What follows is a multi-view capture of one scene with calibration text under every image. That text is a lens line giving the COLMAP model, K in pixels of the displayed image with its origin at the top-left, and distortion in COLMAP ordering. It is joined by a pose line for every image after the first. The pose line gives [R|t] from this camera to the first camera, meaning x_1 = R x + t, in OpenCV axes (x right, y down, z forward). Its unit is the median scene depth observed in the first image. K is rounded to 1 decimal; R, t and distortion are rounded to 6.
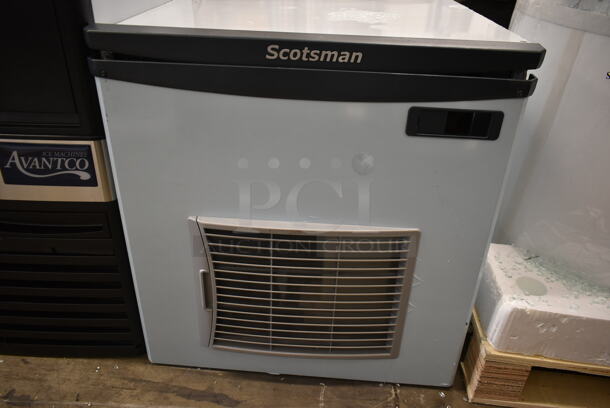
lens RADIAL K [[461.5, 0, 305.0], [0, 461.5, 204.0], [0, 0, 1]] dist [-0.010434, -0.000082]
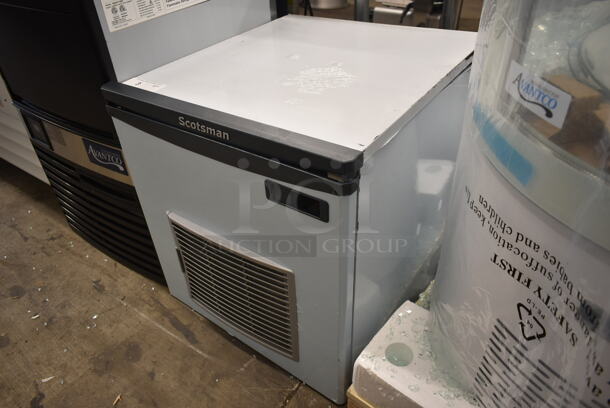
lens RADIAL K [[461.5, 0, 305.0], [0, 461.5, 204.0], [0, 0, 1]] dist [-0.010434, -0.000082]
pose [[0.829667, 0.259555, -0.494250, 0.754818], [-0.197845, 0.964587, 0.174443, -0.304737], [0.522025, -0.046945, 0.851637, -0.011473]]
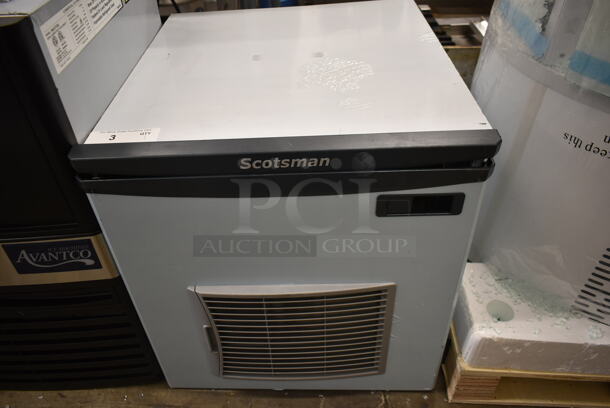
lens RADIAL K [[461.5, 0, 305.0], [0, 461.5, 204.0], [0, 0, 1]] dist [-0.010434, -0.000082]
pose [[0.996740, -0.079886, -0.011334, 0.053500], [0.080646, 0.981897, 0.171391, -0.308298], [-0.002563, -0.171746, 0.985138, -0.056118]]
